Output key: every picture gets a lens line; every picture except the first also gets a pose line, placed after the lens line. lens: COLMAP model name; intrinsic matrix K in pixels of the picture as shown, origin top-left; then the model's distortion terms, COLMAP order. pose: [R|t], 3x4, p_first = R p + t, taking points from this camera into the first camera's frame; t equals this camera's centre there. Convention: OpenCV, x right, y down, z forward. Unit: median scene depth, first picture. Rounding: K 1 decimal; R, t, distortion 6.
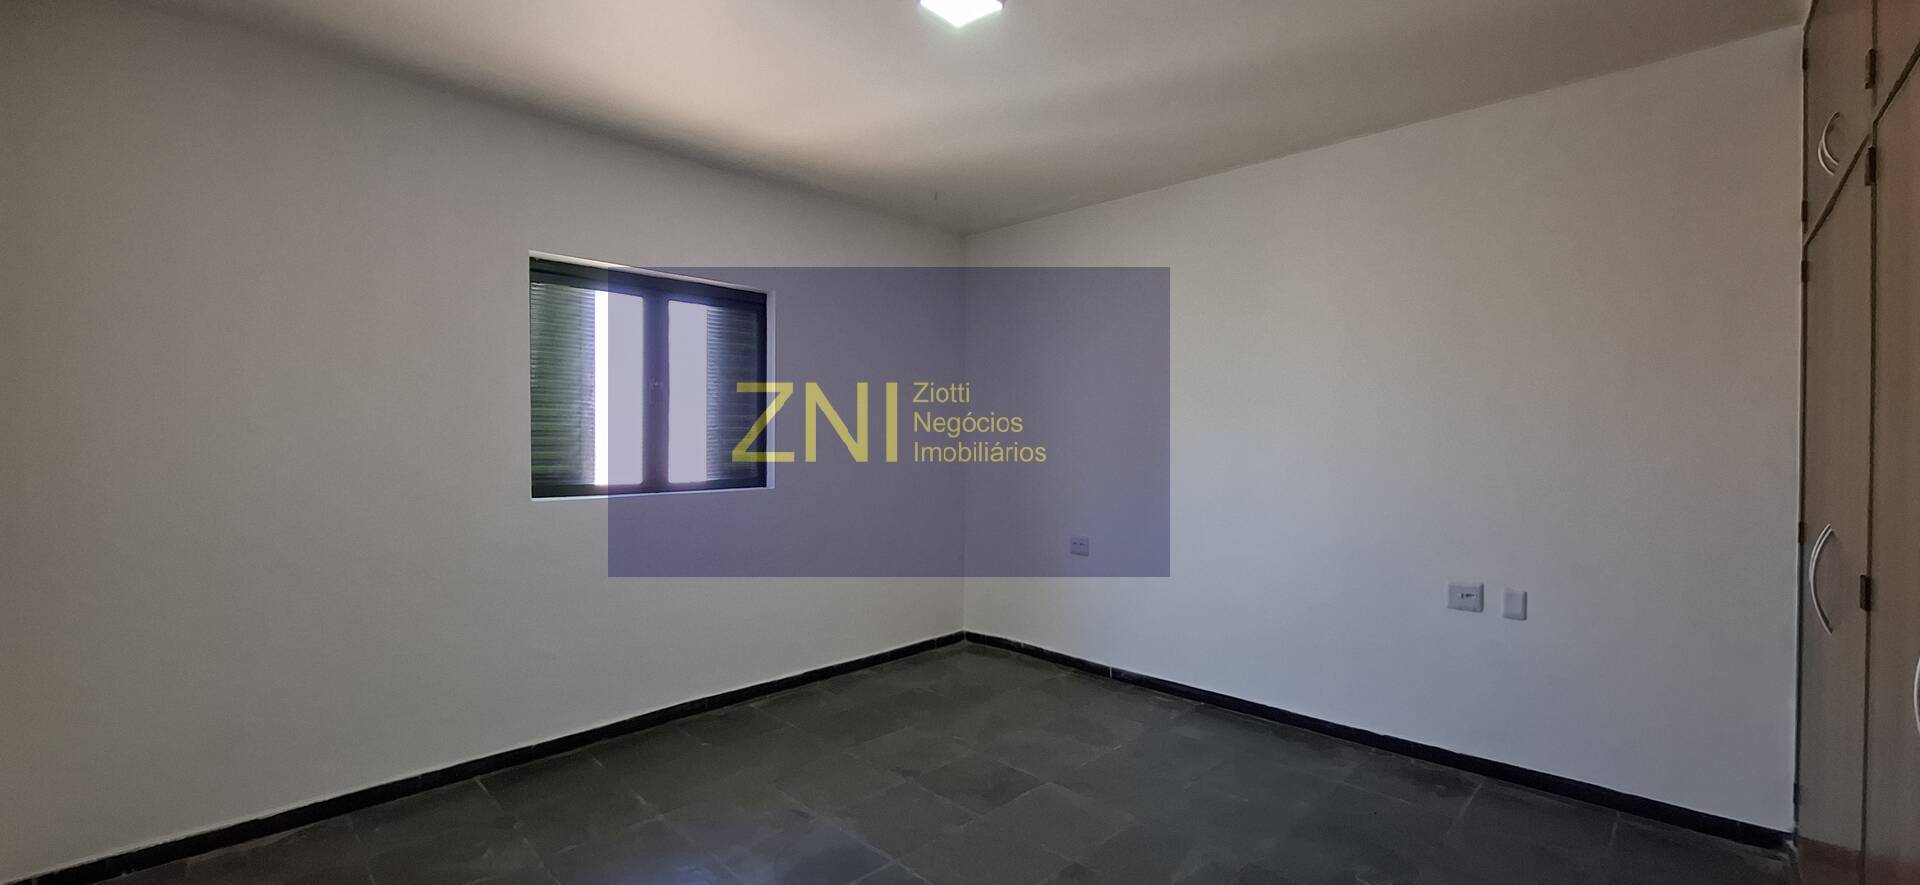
lens RADIAL K [[764.7, 0, 952.5], [0, 764.7, 451.6], [0, 0, 1]] dist [0.002650, 0.001184]
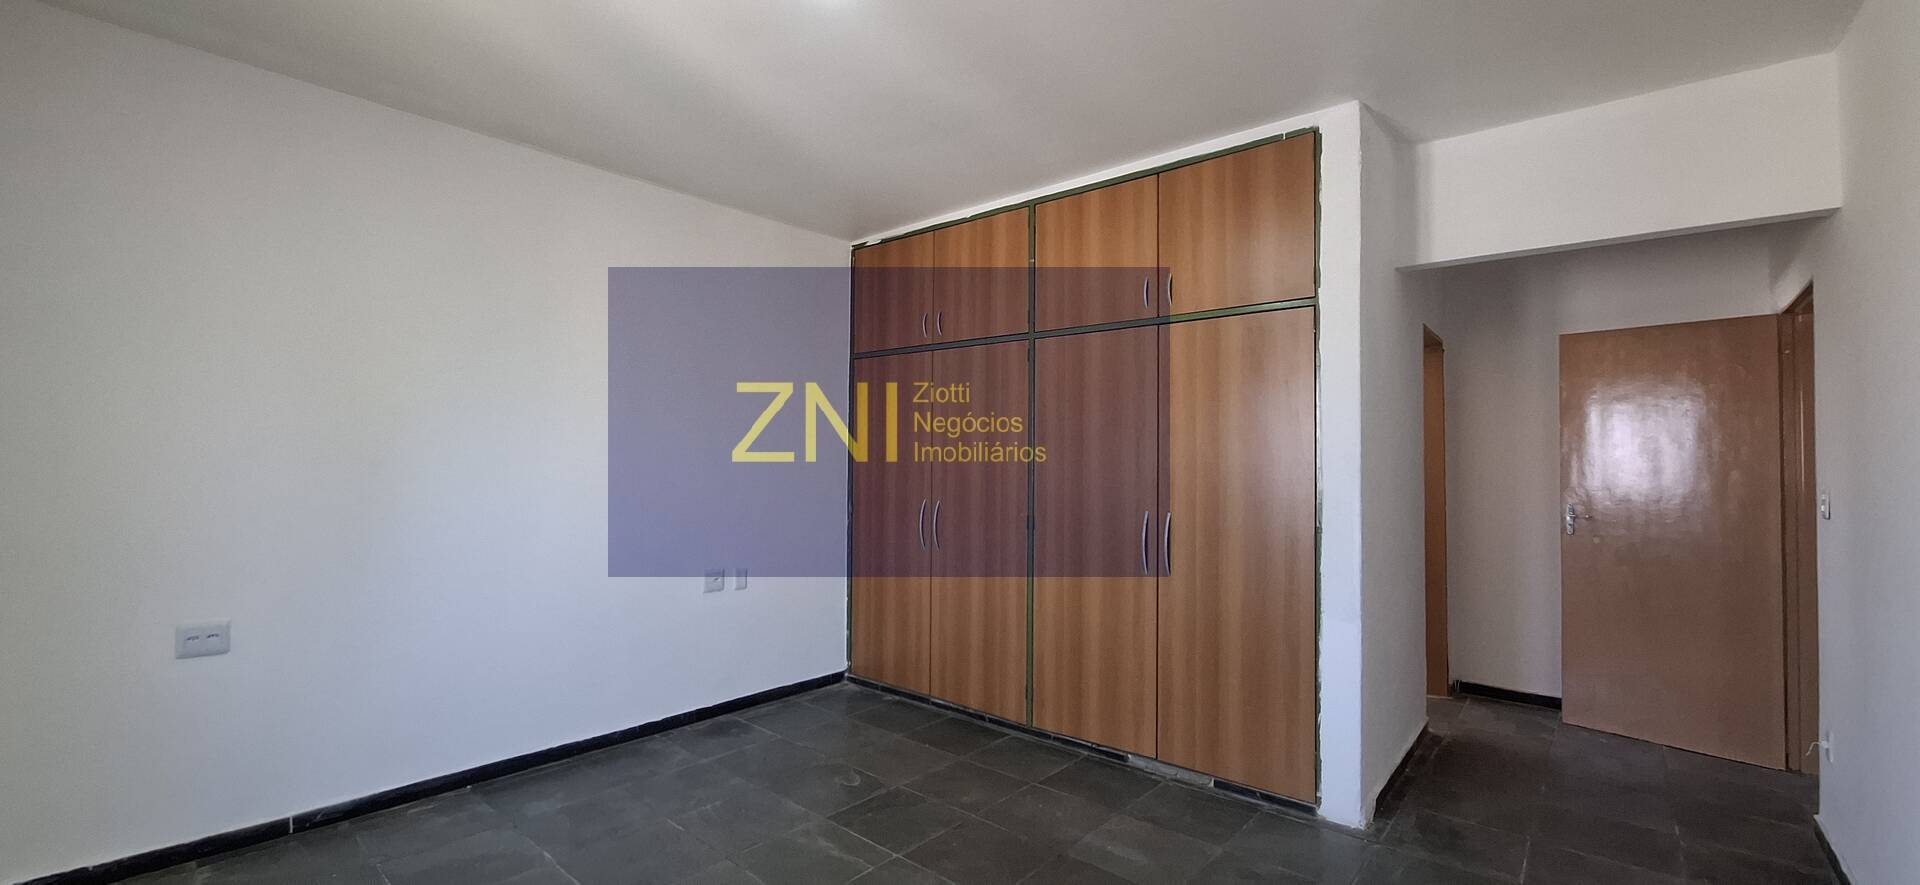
lens RADIAL K [[764.7, 0, 951.9], [0, 764.7, 446.9], [0, 0, 1]] dist [0.002650, 0.001184]
pose [[-0.078676, 0.016769, 0.996759, -0.612545], [0.000844, 0.999859, -0.016755, -0.014445], [-0.996900, -0.000477, -0.078679, 0.664771]]
